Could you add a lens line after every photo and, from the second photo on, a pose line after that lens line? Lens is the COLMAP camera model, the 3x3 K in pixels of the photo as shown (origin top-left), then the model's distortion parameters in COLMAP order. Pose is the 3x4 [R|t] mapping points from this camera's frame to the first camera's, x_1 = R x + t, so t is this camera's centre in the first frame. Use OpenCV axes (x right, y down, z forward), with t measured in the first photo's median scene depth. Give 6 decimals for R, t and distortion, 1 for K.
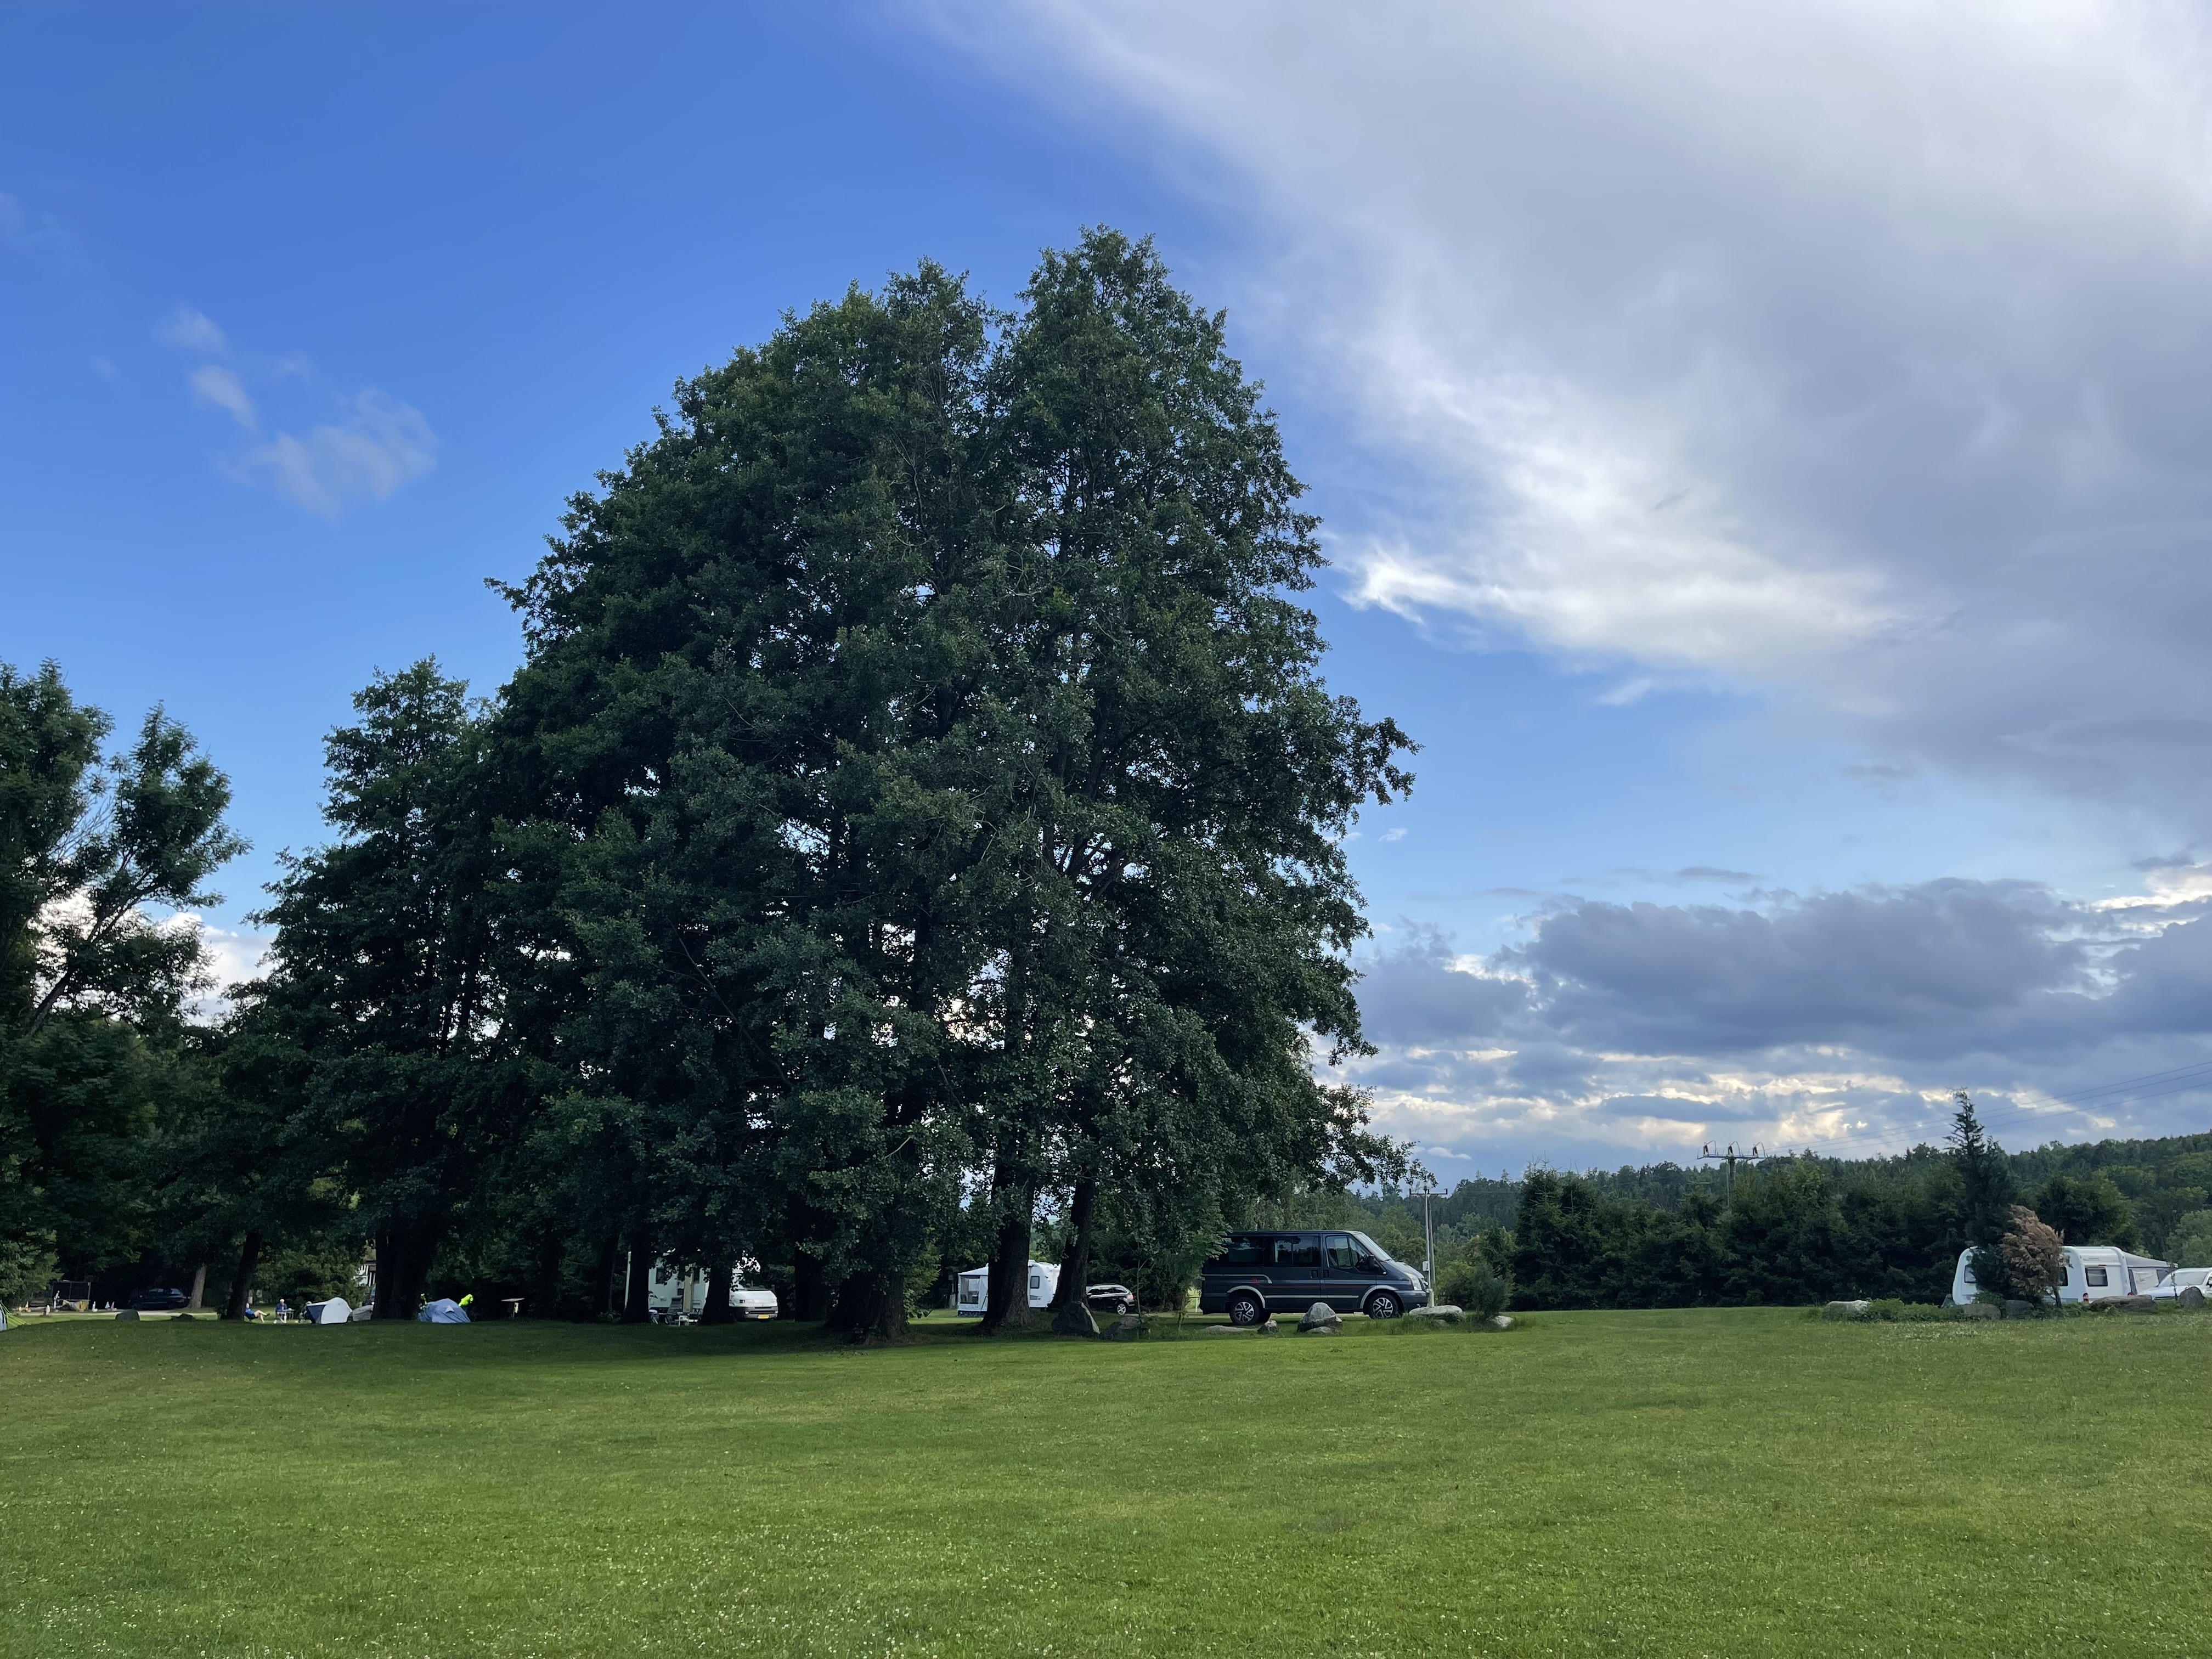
lens RADIAL K [[1631.9, 0, 1113.8], [0, 1631.9, 841.1], [0, 0, 1]] dist [0.083999, -0.116442]
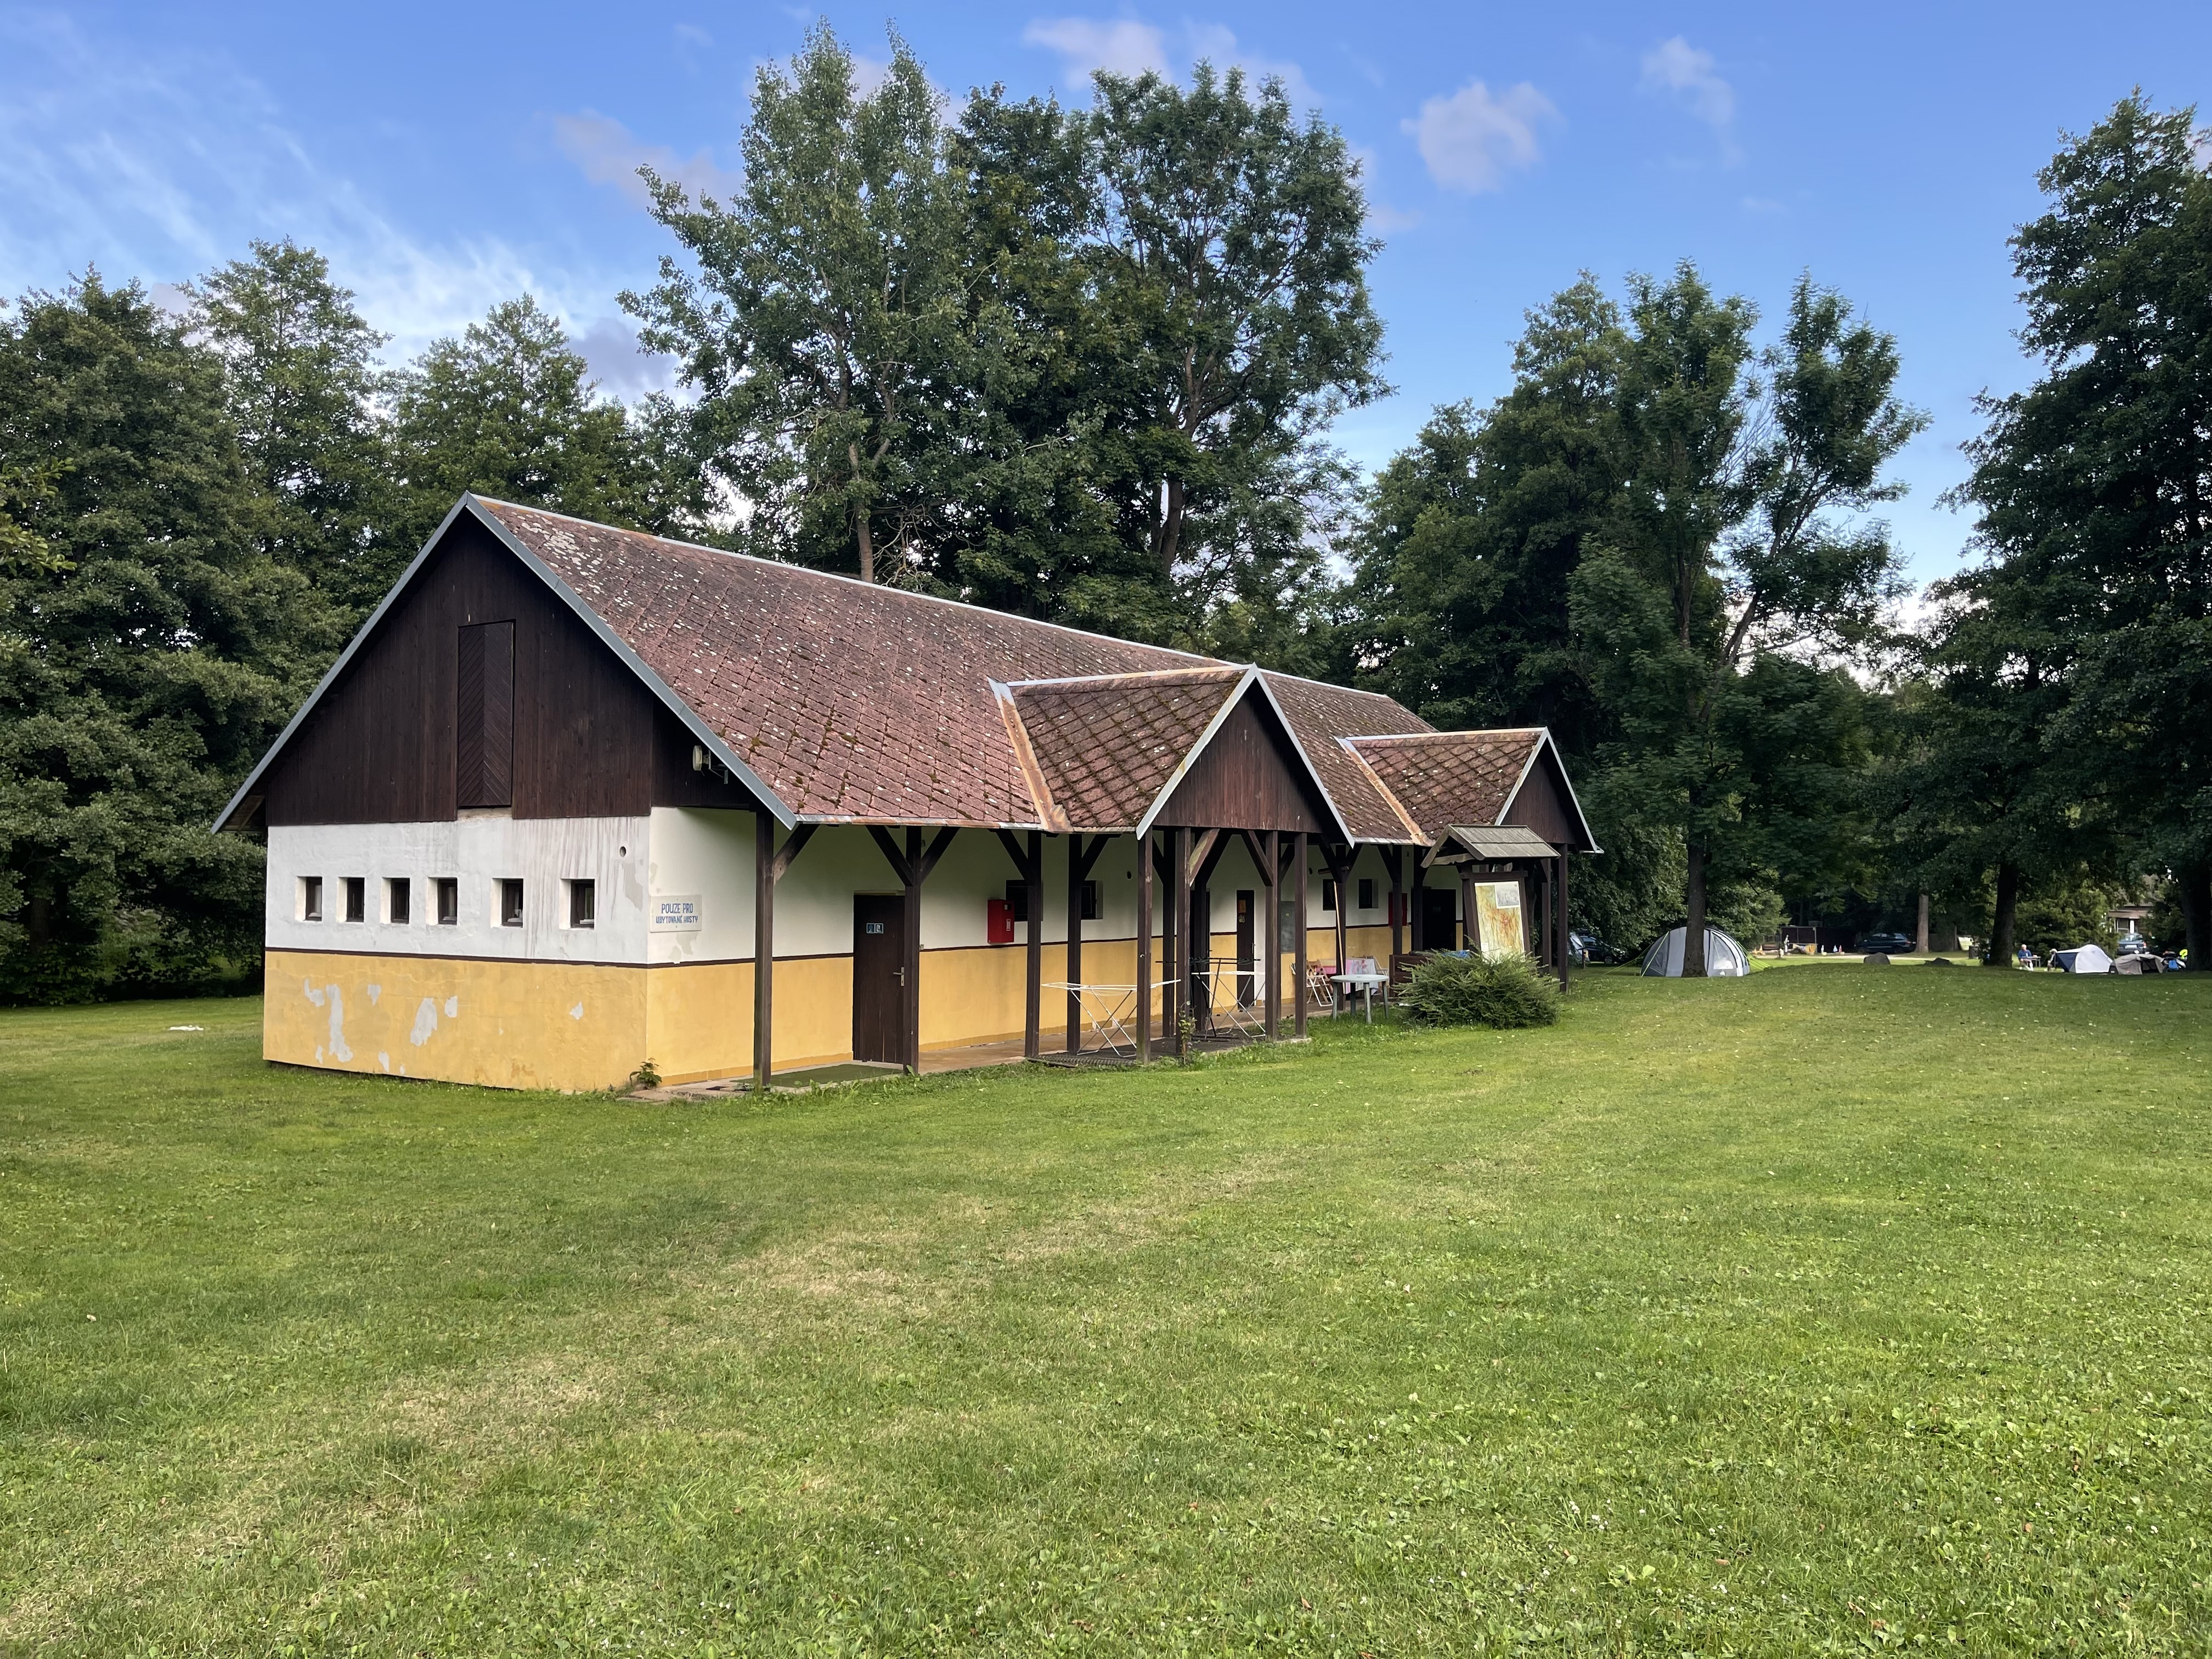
lens RADIAL K [[1631.9, 0, 1113.8], [0, 1631.9, 841.1], [0, 0, 1]] dist [0.083999, -0.116442]
pose [[0.594331, -0.035686, -0.803428, -0.108325], [0.199019, 0.974468, 0.103940, 0.044338], [0.779206, -0.221672, 0.586259, 0.150180]]
